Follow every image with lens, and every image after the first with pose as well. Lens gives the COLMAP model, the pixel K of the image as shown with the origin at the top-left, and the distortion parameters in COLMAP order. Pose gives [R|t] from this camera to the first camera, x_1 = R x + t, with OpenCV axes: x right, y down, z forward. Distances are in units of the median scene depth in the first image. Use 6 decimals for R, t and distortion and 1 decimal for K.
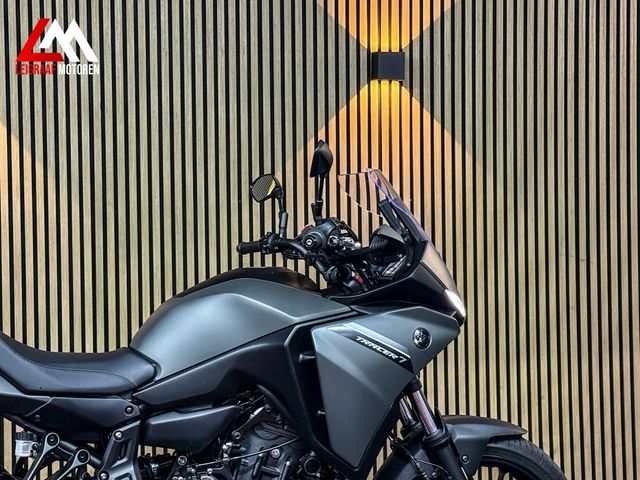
lens RADIAL K [[1379.0, 0, 319.6], [0, 1379.0, 233.1], [0, 0, 1]] dist [0.139613, 0.000000]
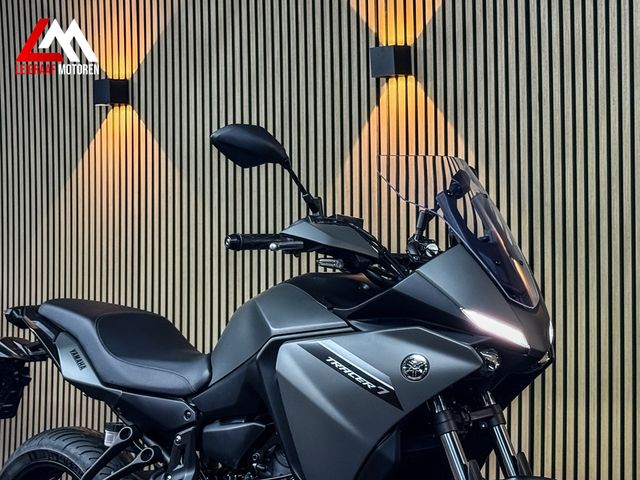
lens RADIAL K [[1379.0, 0, 321.5], [0, 1379.0, 243.9], [0, 0, 1]] dist [0.139613, 0.000000]
pose [[0.608773, 0.014357, -0.793215, 0.625600], [-0.017007, 0.999843, 0.005044, 0.002606], [0.793162, 0.010419, 0.608921, 0.448214]]
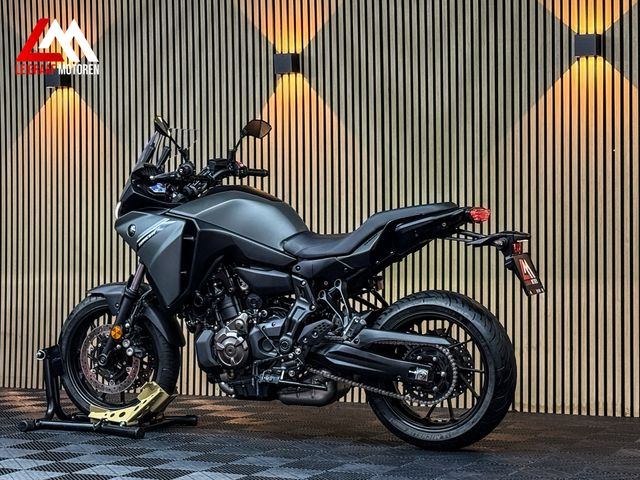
lens RADIAL K [[1402.2, 0, 322.2], [0, 1402.2, 237.9], [0, 0, 1]] dist [0.146034, 0.000000]
pose [[0.796110, 0.008779, -0.605088, 0.880489], [-0.017425, 0.999813, -0.008420, 0.098958], [0.604901, 0.017247, 0.796114, -0.255574]]
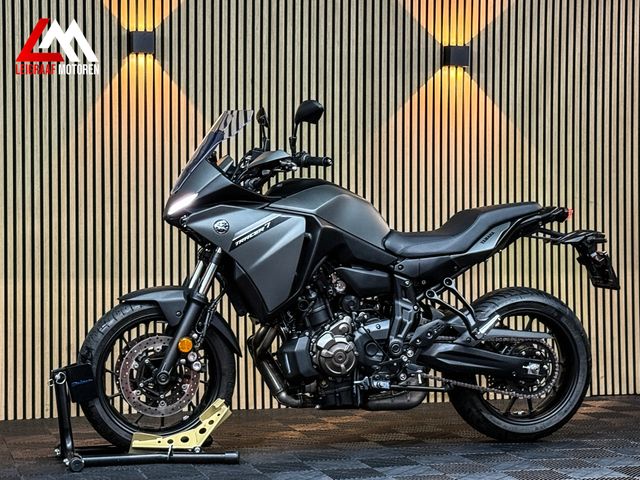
lens RADIAL K [[1402.2, 0, 319.8], [0, 1402.2, 237.0], [0, 0, 1]] dist [0.146034, 0.000000]
pose [[0.997246, 0.011002, 0.073339, -0.252370], [-0.009716, 0.999793, -0.017869, 0.114844], [-0.073520, 0.017108, 0.997147, -0.511147]]
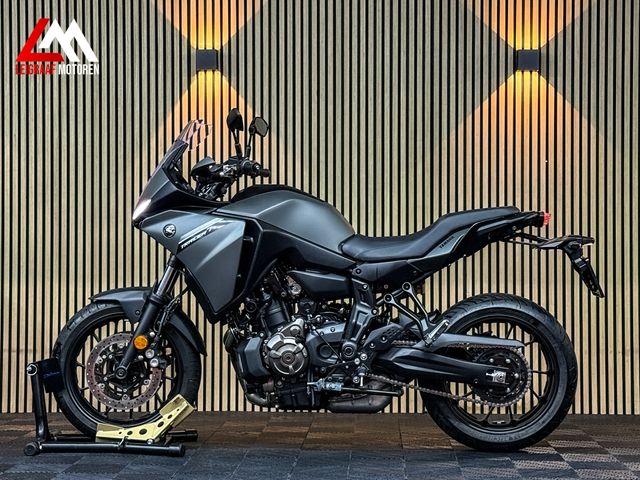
lens RADIAL K [[1392.4, 0, 320.5], [0, 1392.4, 241.8], [0, 0, 1]] dist [0.171991, 0.000000]
pose [[0.968807, 0.012176, -0.247518, 0.263014], [-0.018606, 0.999547, -0.023654, 0.123798], [0.247118, 0.027522, 0.968594, -0.490575]]
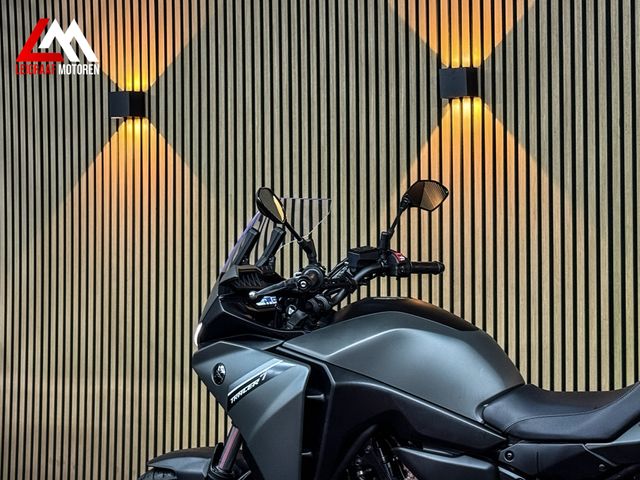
lens RADIAL K [[1402.2, 0, 308.8], [0, 1402.2, 223.2], [0, 0, 1]] dist [0.146034, 0.000000]
pose [[0.739332, 0.003745, -0.673331, 0.427929], [-0.020647, 0.999640, -0.017110, -0.004717], [0.673025, 0.026552, 0.739143, 0.217999]]
